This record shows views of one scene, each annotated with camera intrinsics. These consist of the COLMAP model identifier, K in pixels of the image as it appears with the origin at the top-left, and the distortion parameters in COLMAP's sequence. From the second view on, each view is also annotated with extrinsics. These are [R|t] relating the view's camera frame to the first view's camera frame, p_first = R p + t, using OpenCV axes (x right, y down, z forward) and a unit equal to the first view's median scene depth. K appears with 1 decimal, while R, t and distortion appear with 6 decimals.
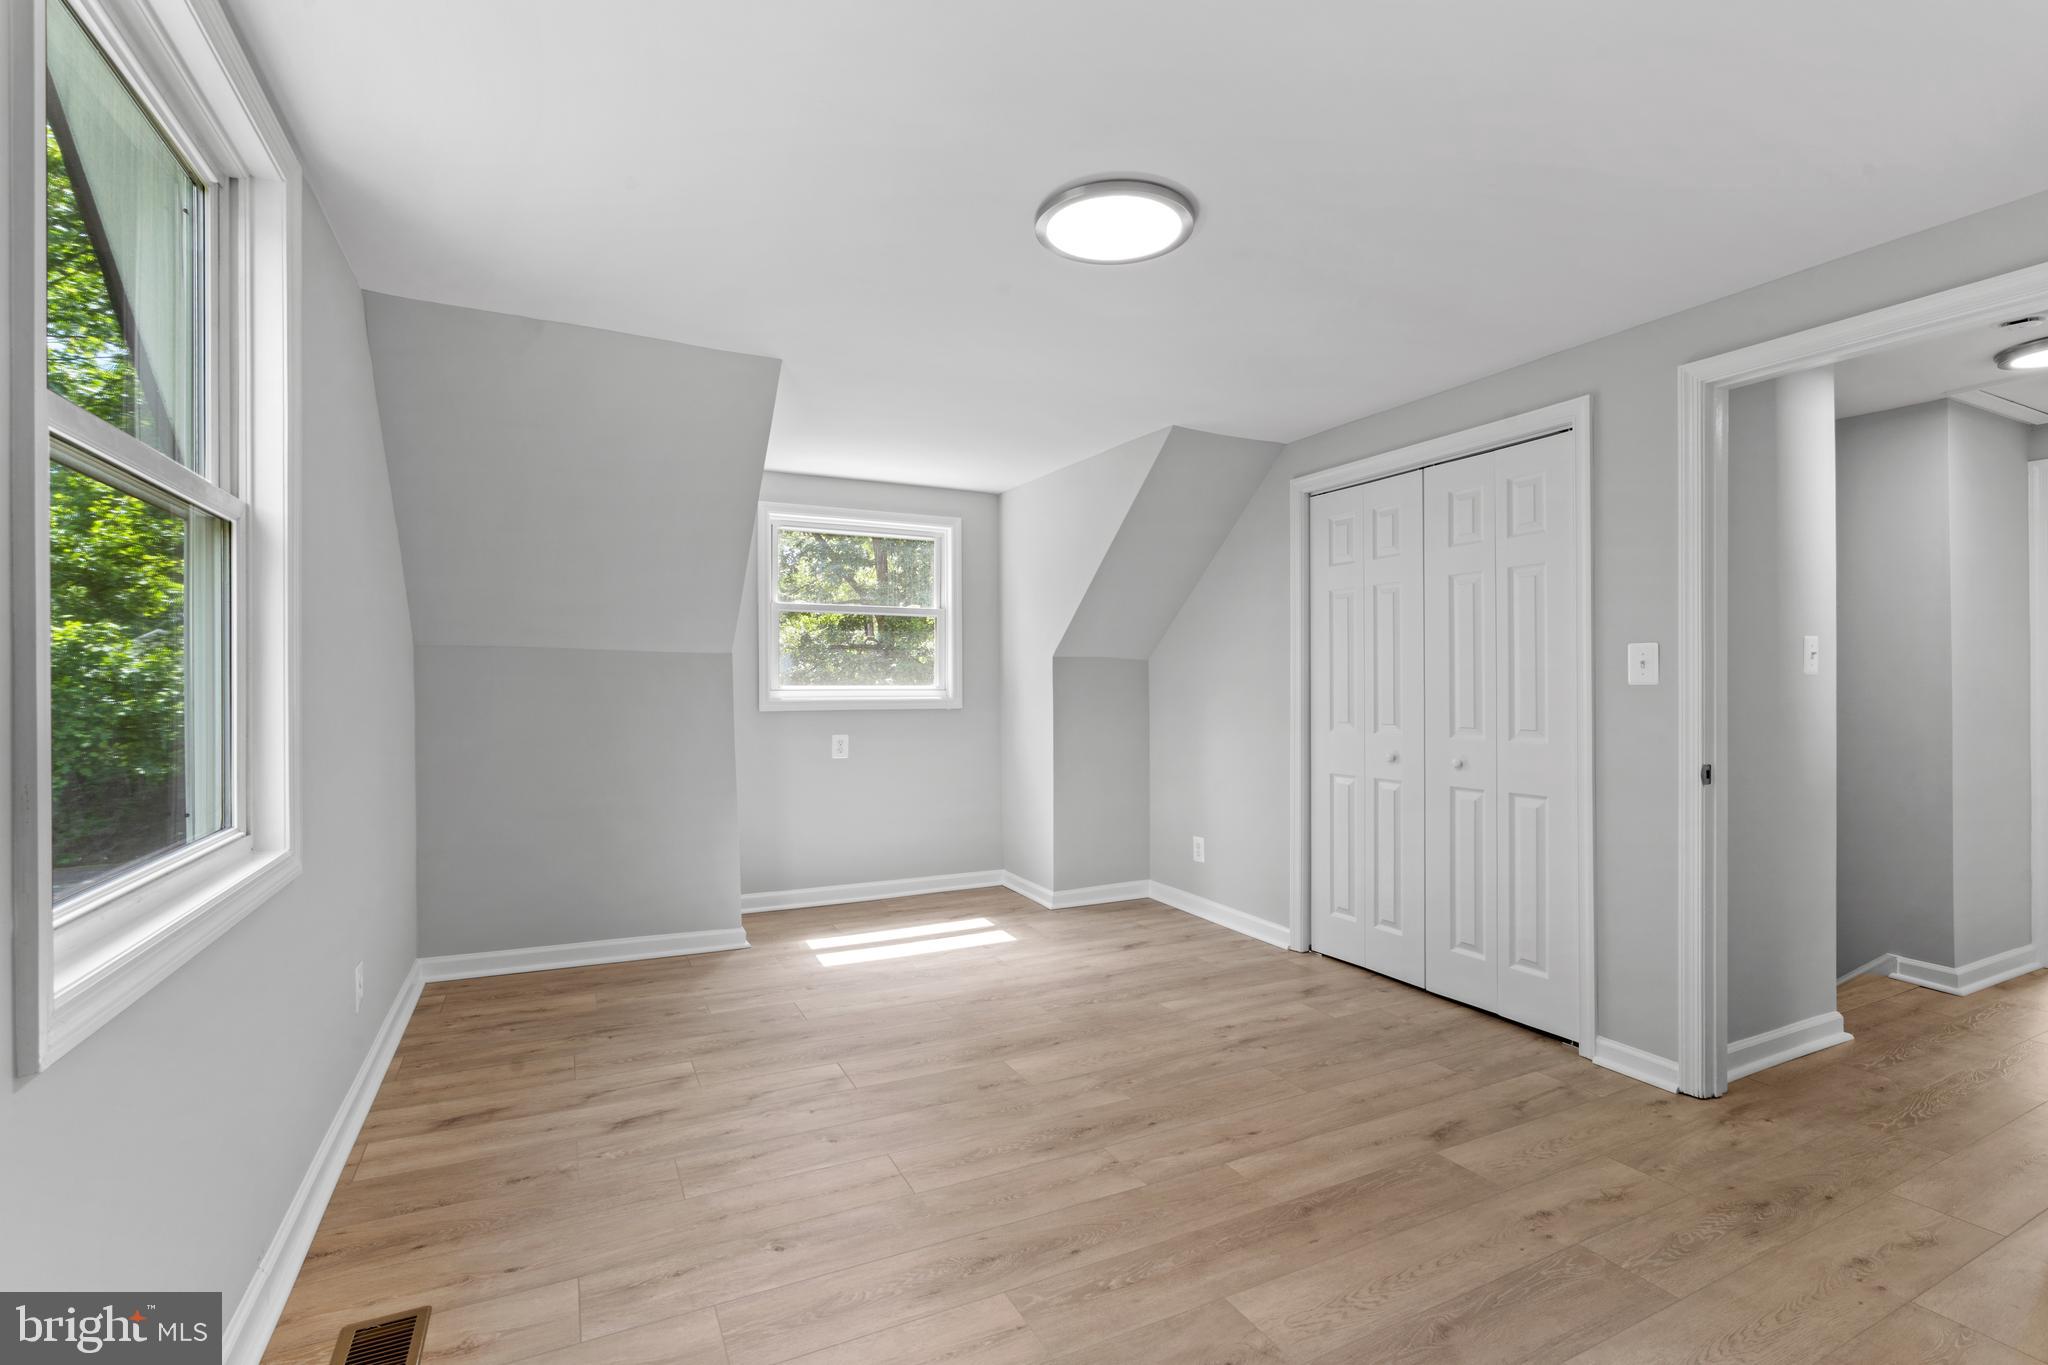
lens RADIAL K [[928.0, 0, 1031.7], [0, 928.0, 672.6], [0, 0, 1]] dist [-0.008712, 0.004137]
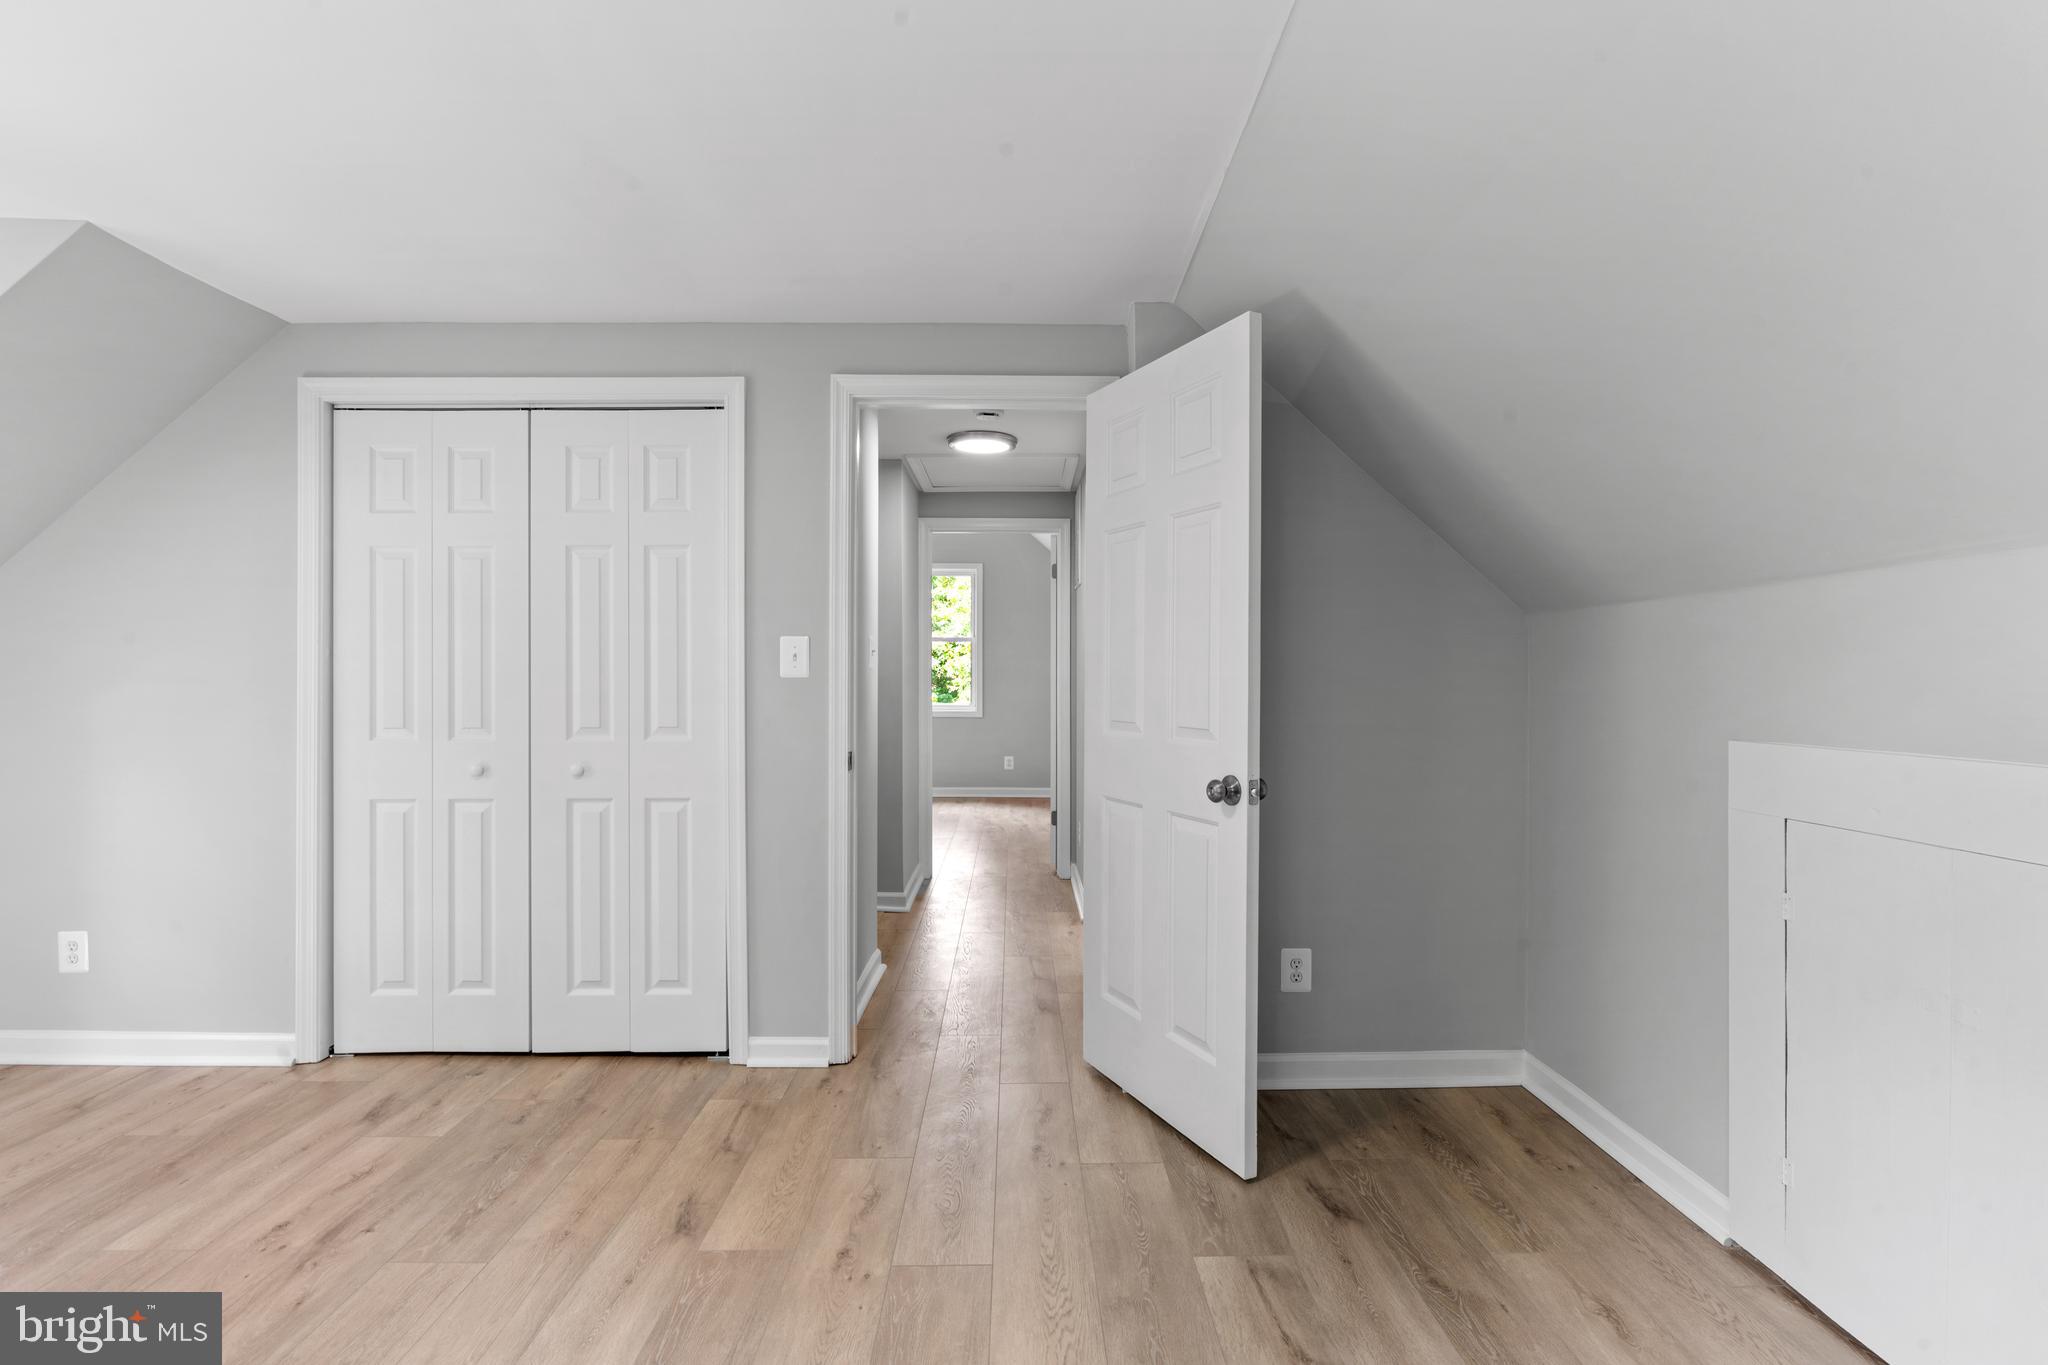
lens RADIAL K [[928.0, 0, 1031.7], [0, 928.0, 672.6], [0, 0, 1]] dist [-0.008712, 0.004137]
pose [[0.442761, 0.007147, 0.896611, -0.115214], [-0.012427, 0.999921, -0.001835, 0.005752], [-0.896554, -0.010329, 0.442815, 0.263769]]
